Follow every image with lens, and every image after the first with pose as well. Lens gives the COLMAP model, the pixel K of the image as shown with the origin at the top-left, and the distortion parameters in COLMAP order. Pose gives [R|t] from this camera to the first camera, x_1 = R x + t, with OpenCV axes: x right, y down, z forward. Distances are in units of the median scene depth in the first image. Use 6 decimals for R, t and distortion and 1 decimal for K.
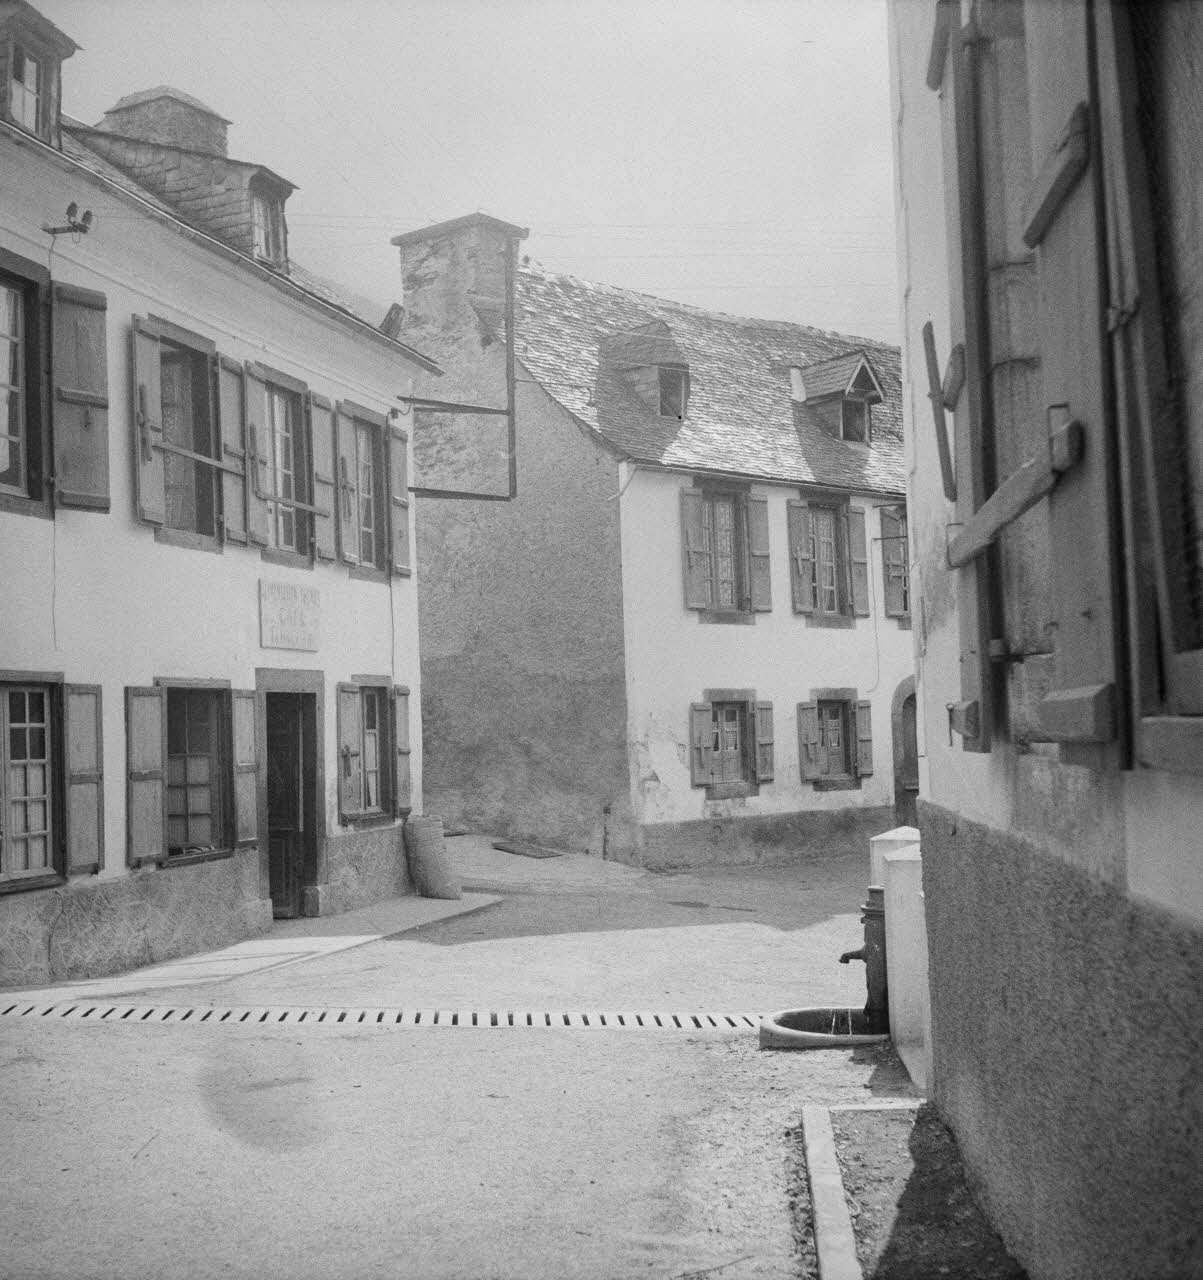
lens RADIAL K [[1671.1, 0, 601.5], [0, 1671.1, 640.0], [0, 0, 1]] dist [0.003717, -0.052130]
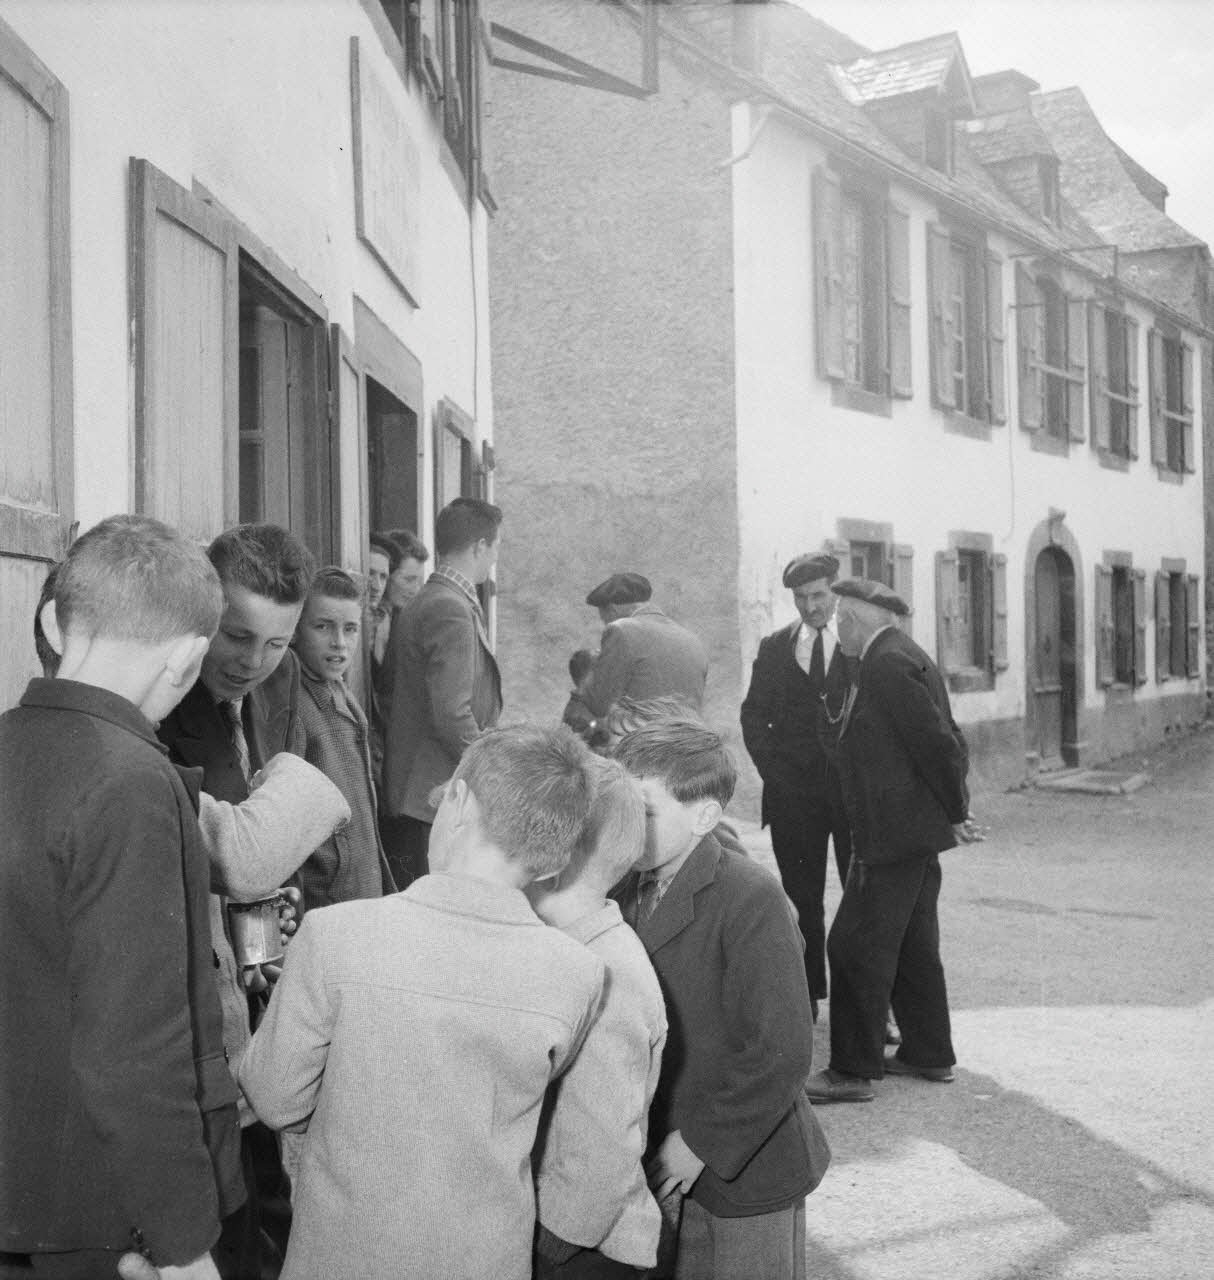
lens RADIAL K [[1699.4, 0, 607.0], [0, 1699.4, 640.0], [0, 0, 1]] dist [0.007034, -0.118273]
pose [[0.972398, 0.015868, 0.232786, -0.154682], [-0.028231, 0.998356, 0.049874, 0.044472], [-0.231612, -0.055069, 0.971248, 0.431110]]
